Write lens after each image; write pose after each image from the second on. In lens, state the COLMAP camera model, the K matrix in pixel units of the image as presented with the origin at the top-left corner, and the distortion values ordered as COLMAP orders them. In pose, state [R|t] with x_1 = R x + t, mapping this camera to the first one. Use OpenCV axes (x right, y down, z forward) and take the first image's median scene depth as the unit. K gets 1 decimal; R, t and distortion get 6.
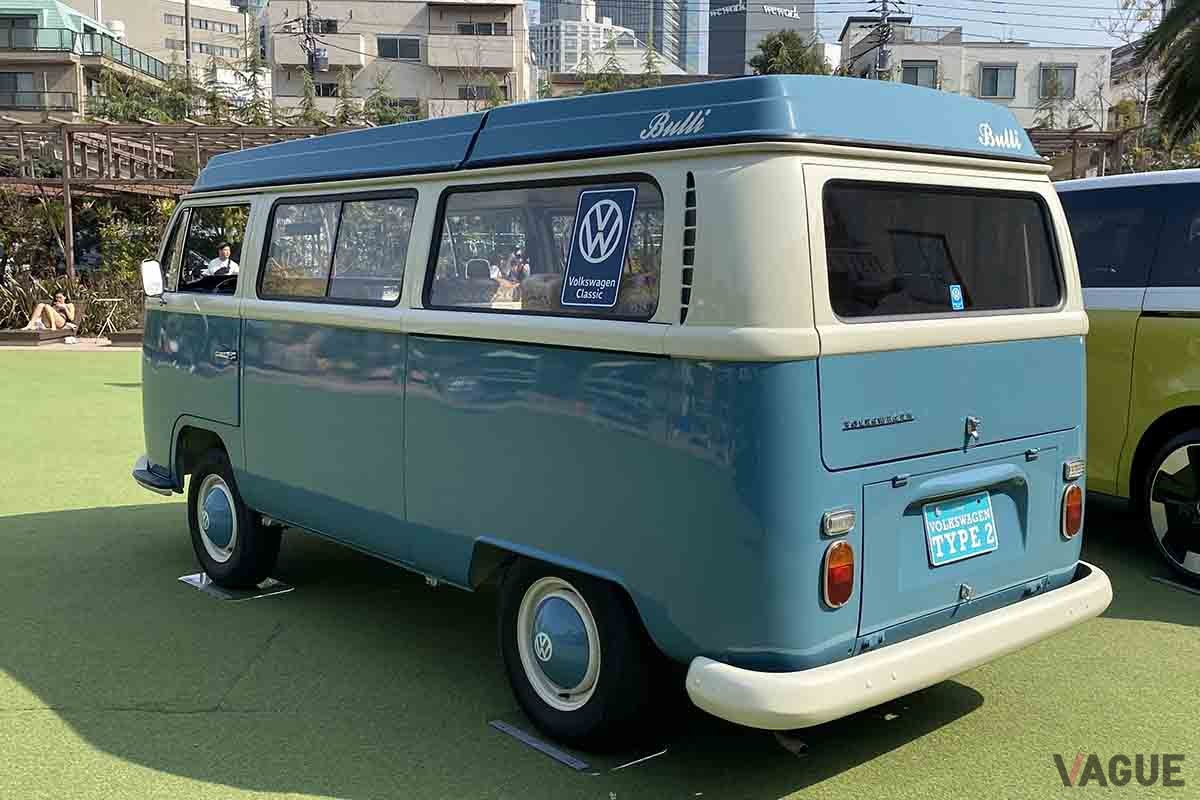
lens RADIAL K [[1242.6, 0, 625.4], [0, 1242.6, 400.2], [0, 0, 1]] dist [-0.000186, -0.002462]
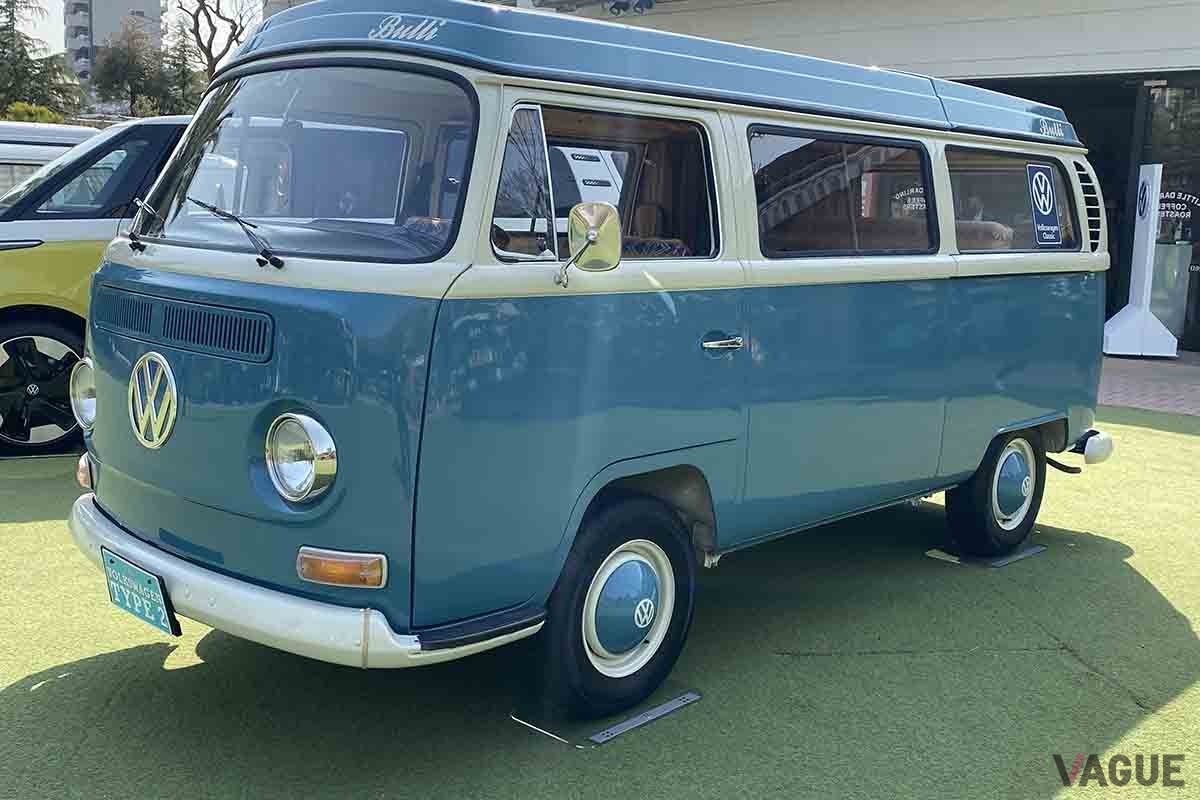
lens RADIAL K [[1242.6, 0, 625.4], [0, 1242.6, 400.2], [0, 0, 1]] dist [-0.000186, -0.002462]
pose [[-0.096769, -0.171841, 0.980360, -1.017352], [0.077638, 0.980679, 0.179561, -0.138243], [-0.992274, 0.093489, -0.081558, 1.139154]]
